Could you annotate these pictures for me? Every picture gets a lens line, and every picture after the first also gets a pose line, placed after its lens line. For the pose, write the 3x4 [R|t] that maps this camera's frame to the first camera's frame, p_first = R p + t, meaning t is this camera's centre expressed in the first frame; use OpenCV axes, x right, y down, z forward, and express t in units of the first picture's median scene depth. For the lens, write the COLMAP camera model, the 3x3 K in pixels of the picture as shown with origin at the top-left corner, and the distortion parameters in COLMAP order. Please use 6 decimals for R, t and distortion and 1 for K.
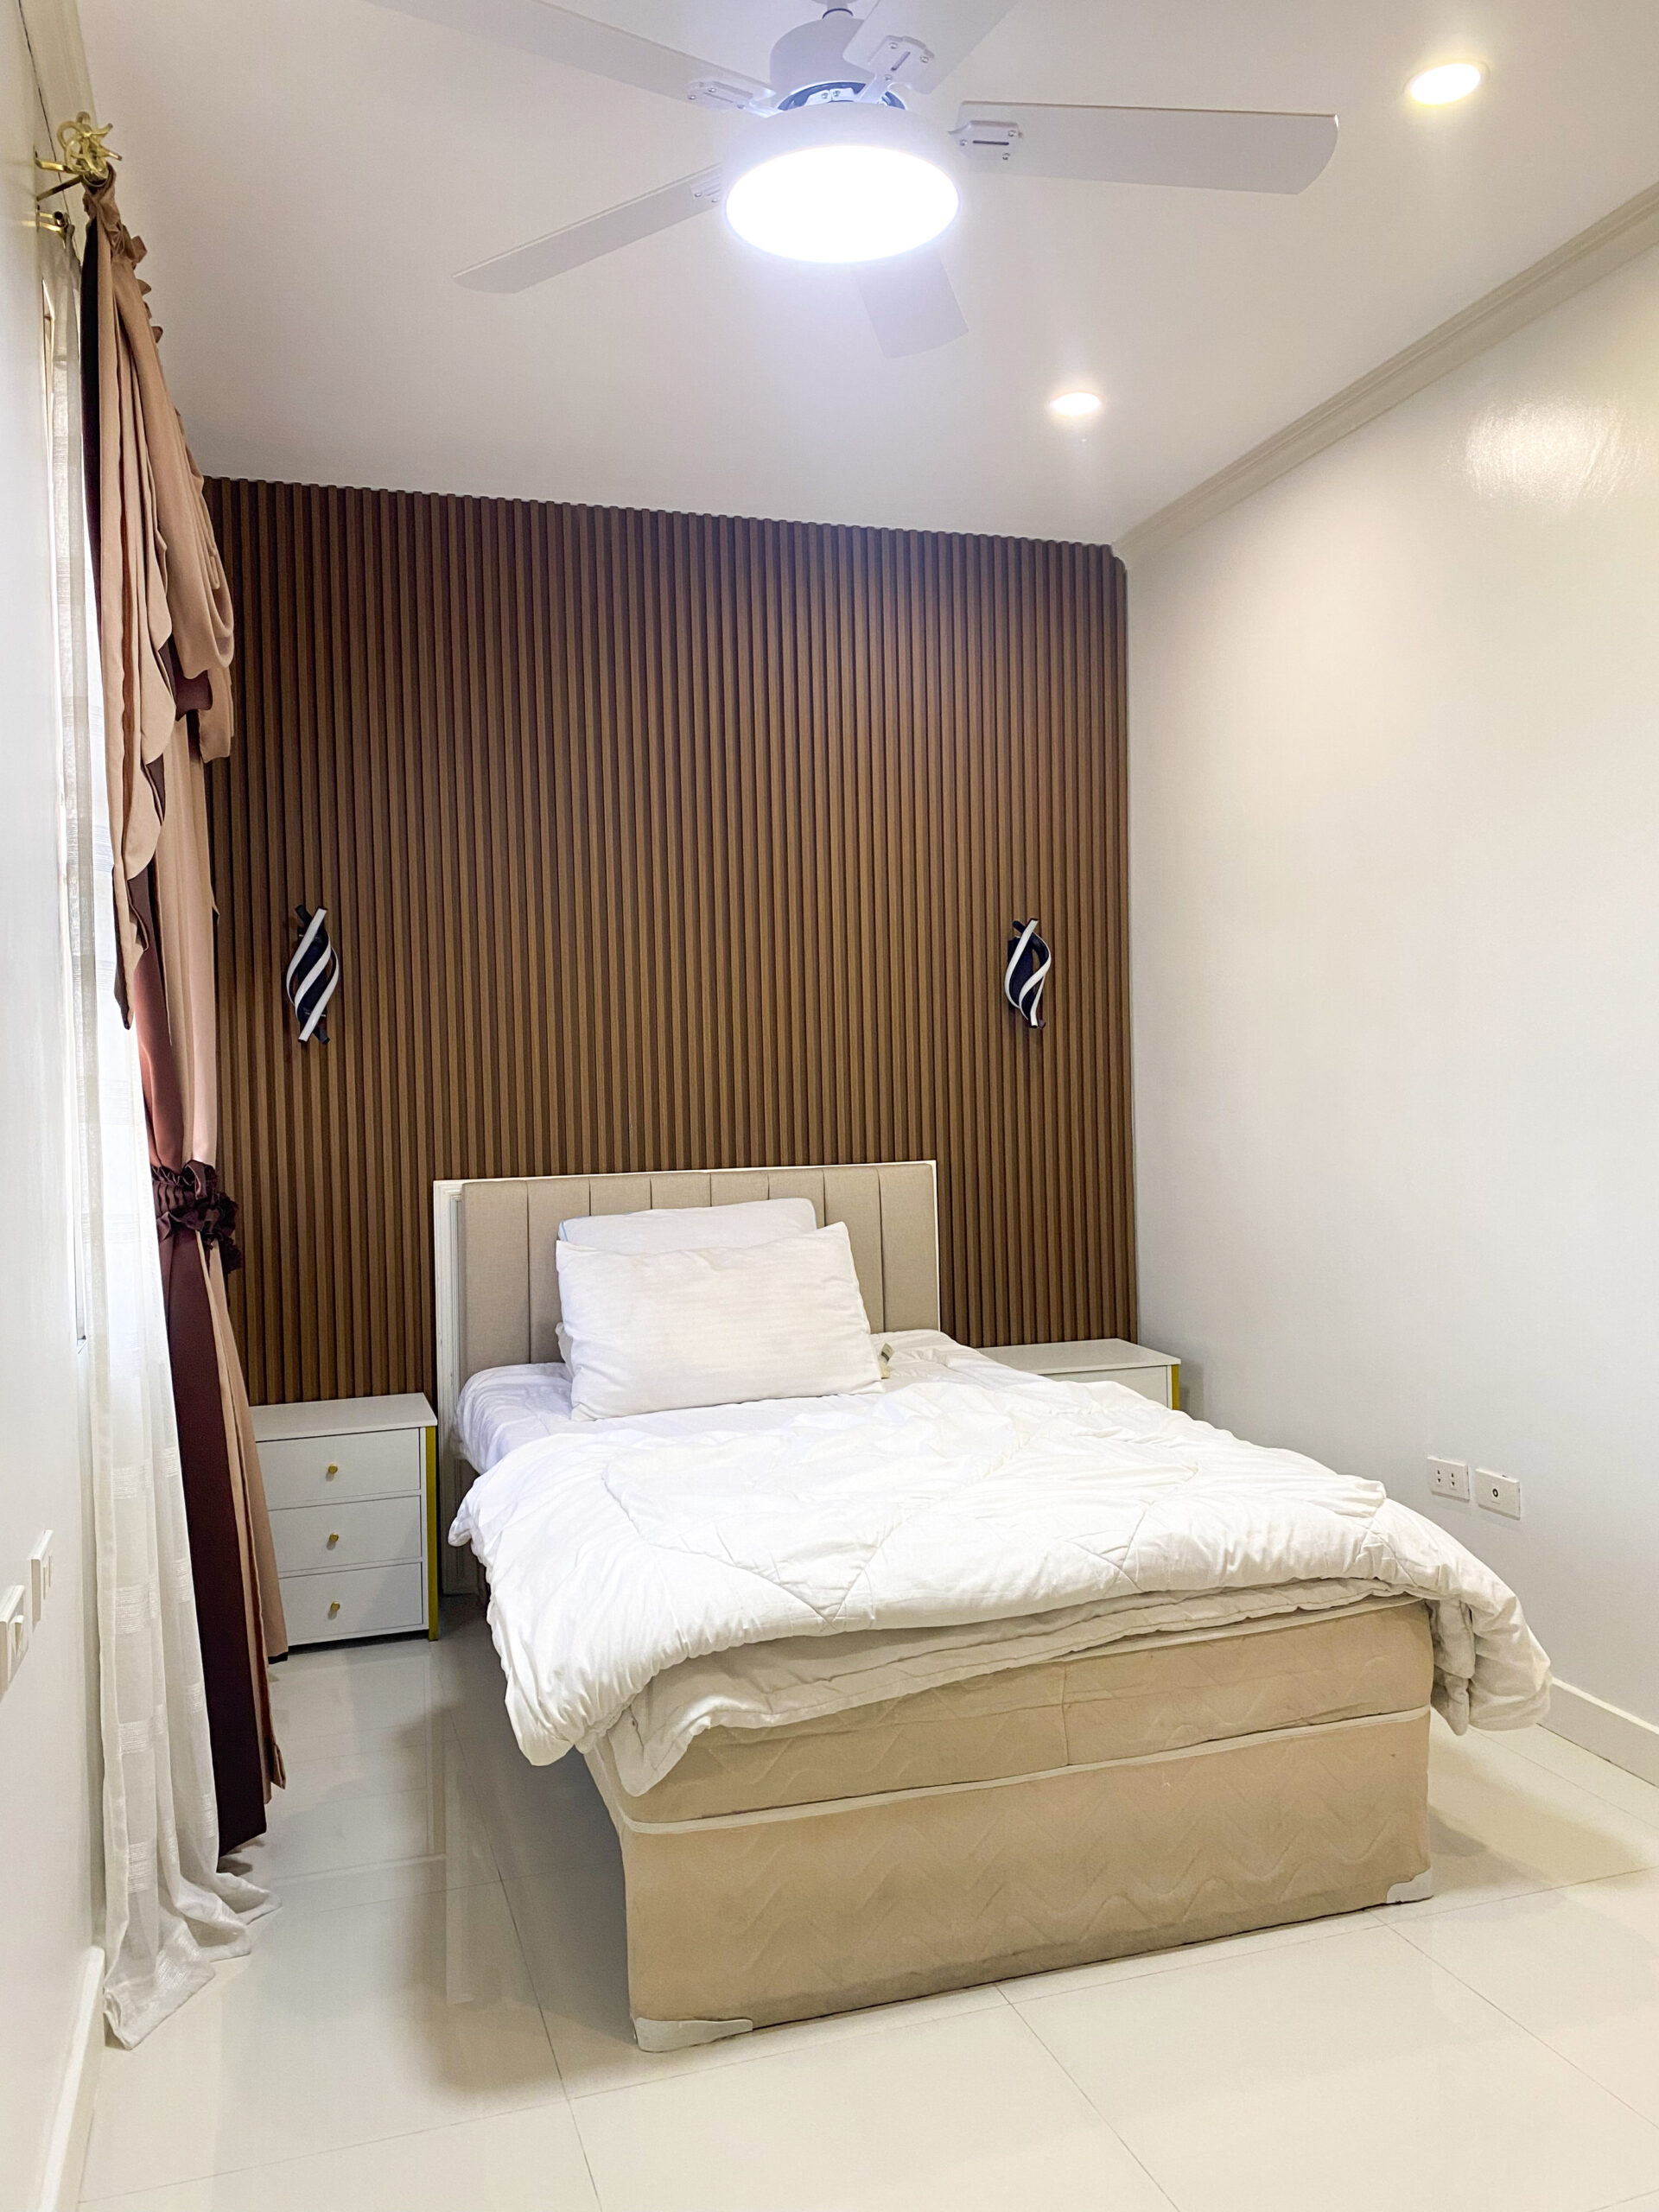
lens RADIAL K [[1641.8, 0, 829.5], [0, 1641.8, 1106.0], [0, 0, 1]] dist [0.016514, 0.001761]
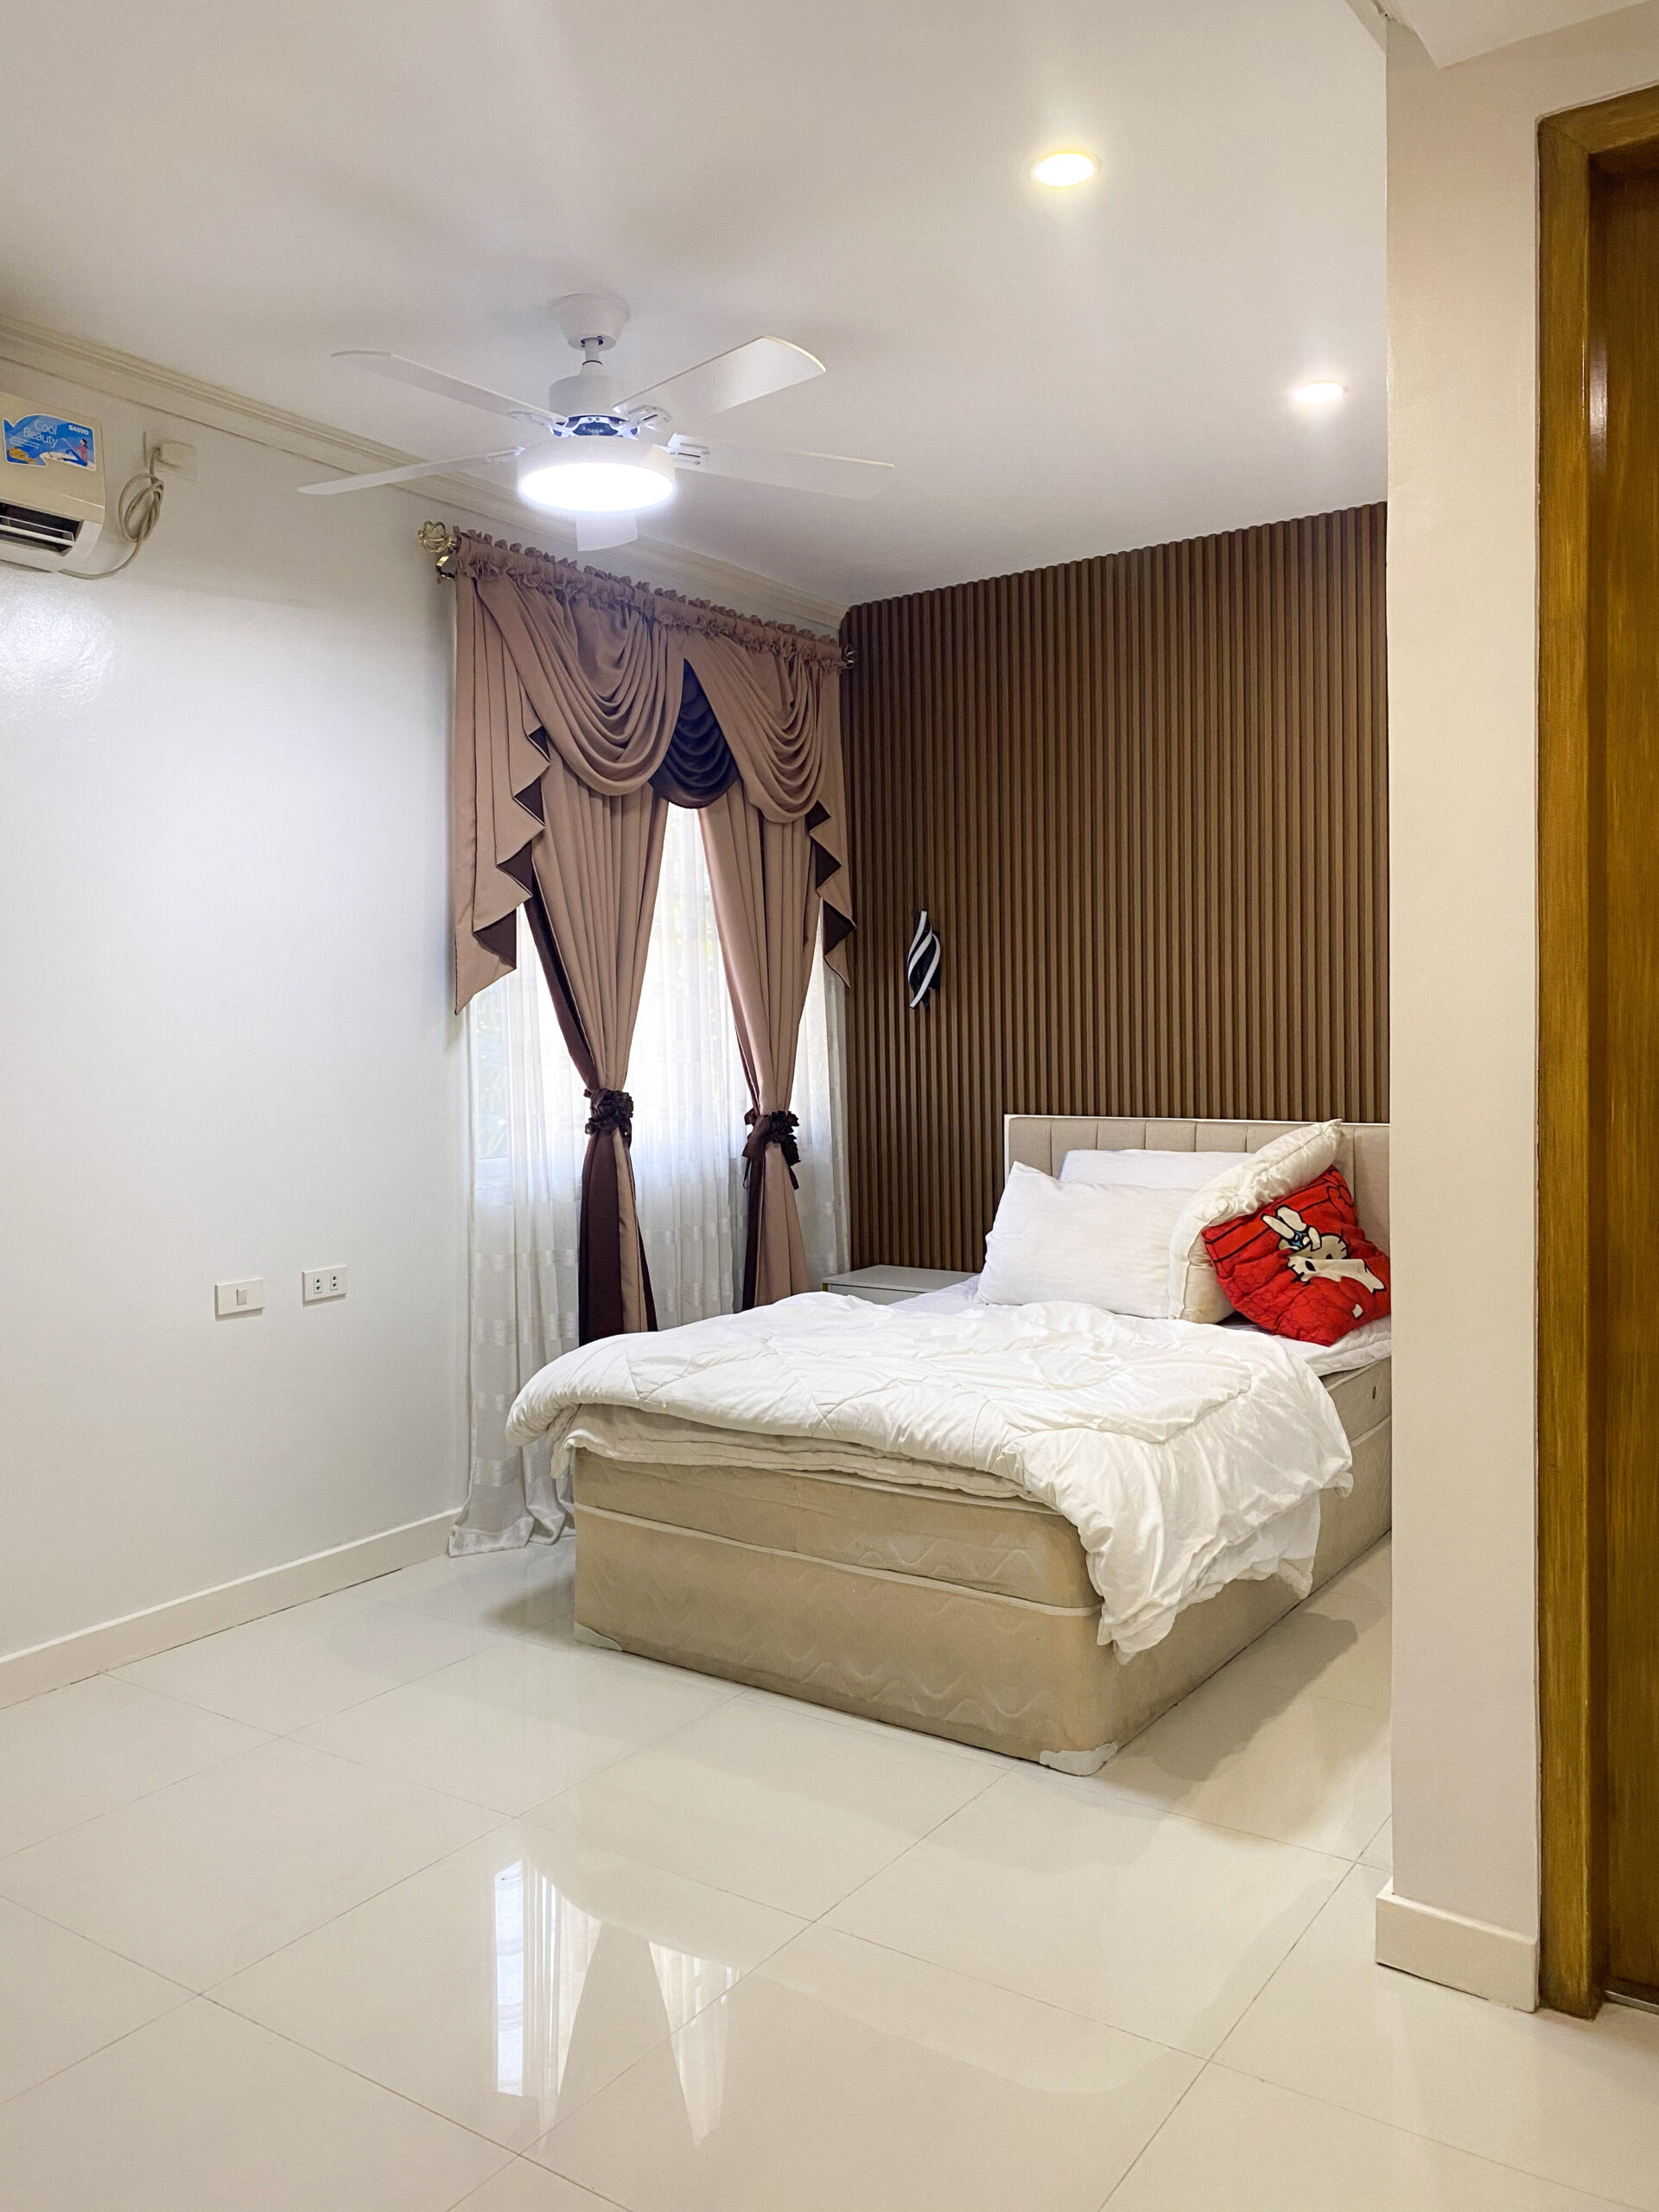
lens RADIAL K [[1698.0, 0, 829.5], [0, 1698.0, 1106.0], [0, 0, 1]] dist [0.120632, -0.218689]
pose [[0.609101, 0.052300, -0.791366, 1.228092], [-0.019377, 0.998507, 0.051075, -0.044177], [0.792856, -0.015776, 0.609205, 0.150817]]
